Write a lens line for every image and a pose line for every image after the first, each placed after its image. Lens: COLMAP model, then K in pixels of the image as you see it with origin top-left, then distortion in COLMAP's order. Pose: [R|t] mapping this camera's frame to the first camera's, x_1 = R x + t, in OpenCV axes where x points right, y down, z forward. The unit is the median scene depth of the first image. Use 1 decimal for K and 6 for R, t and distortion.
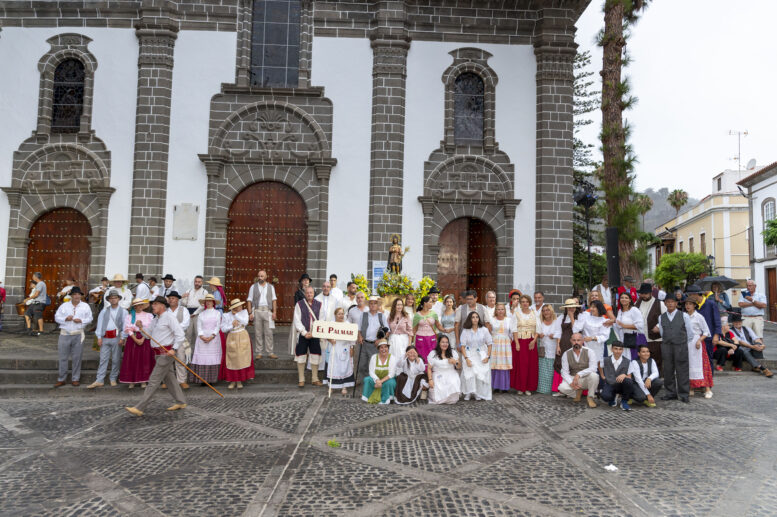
lens RADIAL K [[534.0, 0, 390.3], [0, 534.0, 259.7], [0, 0, 1]] dist [-0.006963, 0.002459]
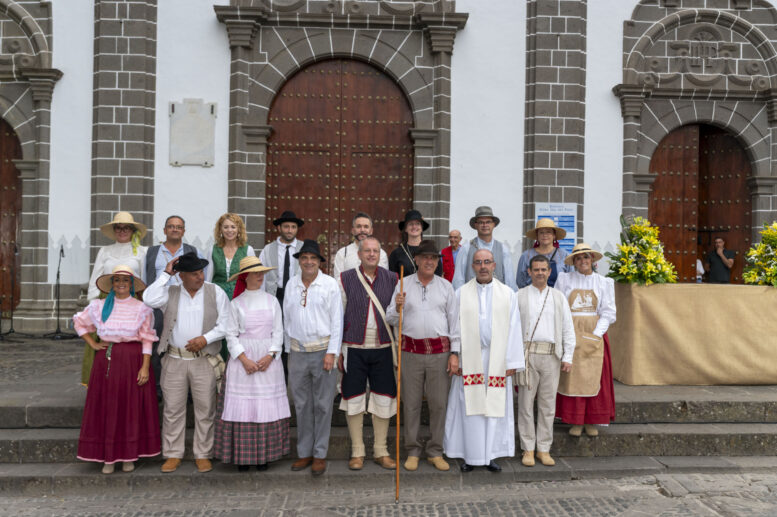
lens RADIAL K [[762.9, 0, 387.2], [0, 762.9, 262.1], [0, 0, 1]] dist [-0.006133, 0.000000]
pose [[0.999984, -0.005321, 0.001903, -0.183775], [0.005208, 0.998462, 0.055188, 0.018817], [-0.002194, -0.055178, 0.998474, 0.209071]]
